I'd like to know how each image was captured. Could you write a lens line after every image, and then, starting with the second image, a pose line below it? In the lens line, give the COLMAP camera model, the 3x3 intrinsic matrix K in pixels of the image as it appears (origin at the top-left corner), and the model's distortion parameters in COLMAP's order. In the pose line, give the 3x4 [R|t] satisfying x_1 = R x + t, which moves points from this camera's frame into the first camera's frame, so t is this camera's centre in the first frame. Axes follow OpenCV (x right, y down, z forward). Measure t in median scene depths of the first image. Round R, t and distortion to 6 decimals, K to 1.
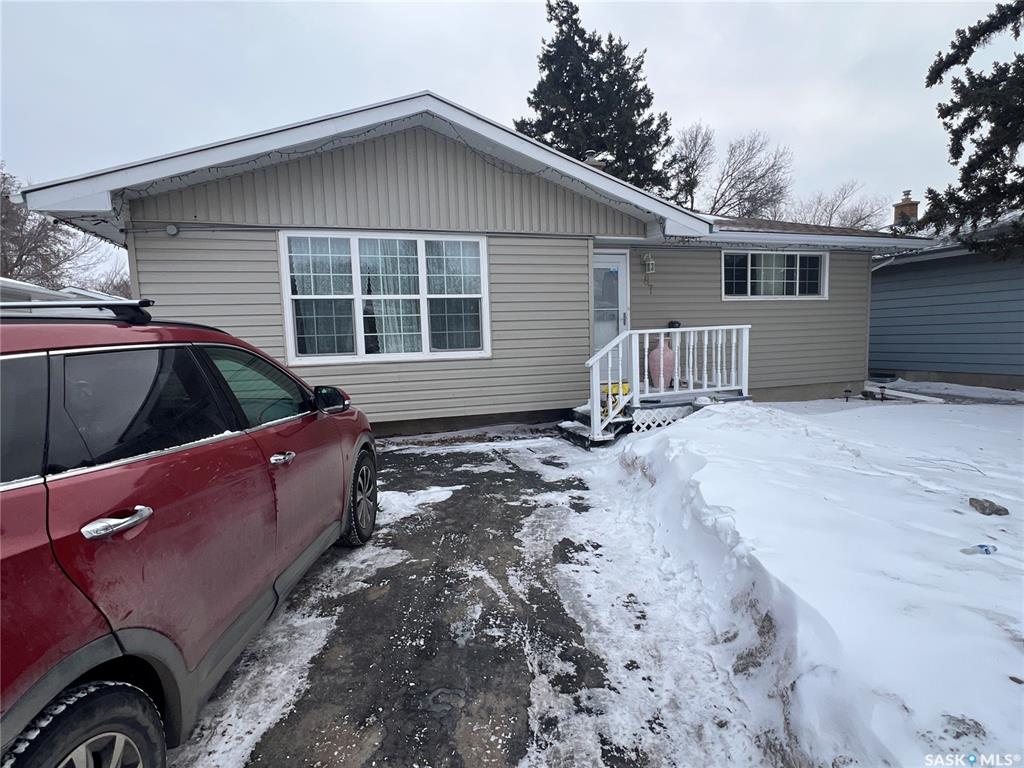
lens RADIAL K [[529.4, 0, 512.0], [0, 529.4, 384.0], [0, 0, 1]] dist [0.001694, -0.000203]
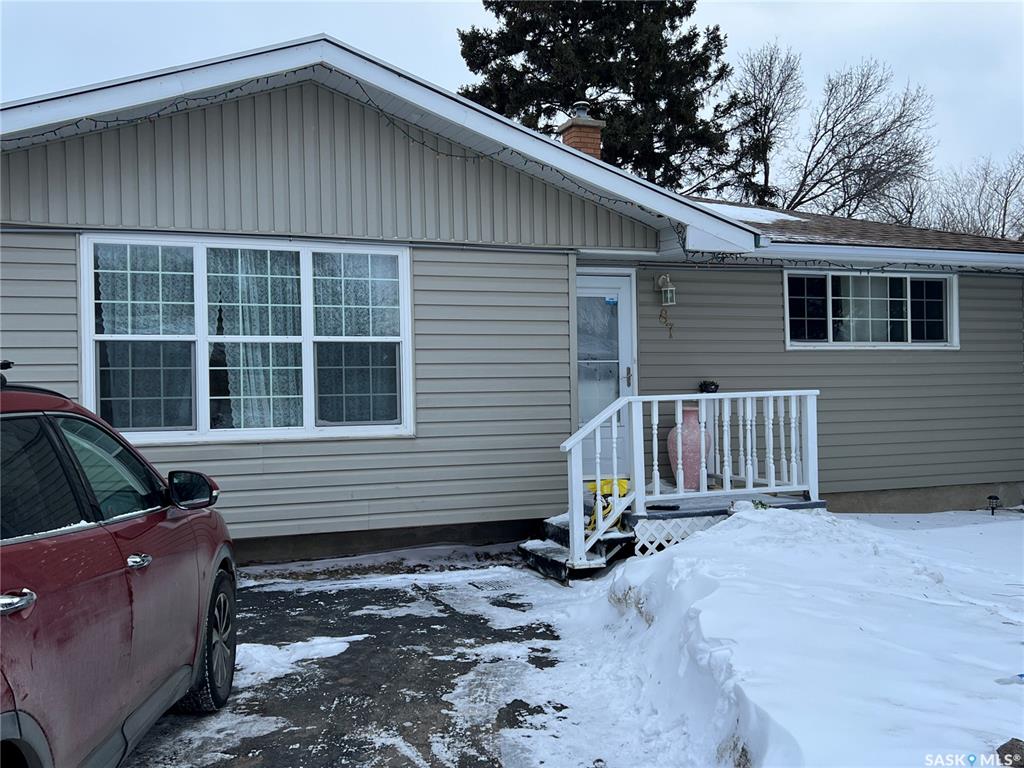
lens RADIAL K [[996.3, 0, 512.0], [0, 996.3, 384.0], [0, 0, 1]] dist [0.164705, -0.399804]
pose [[0.998241, 0.013135, 0.057816, 0.008068], [-0.006976, 0.994398, -0.105473, 0.013554], [-0.058877, 0.104884, 0.992740, -0.202007]]
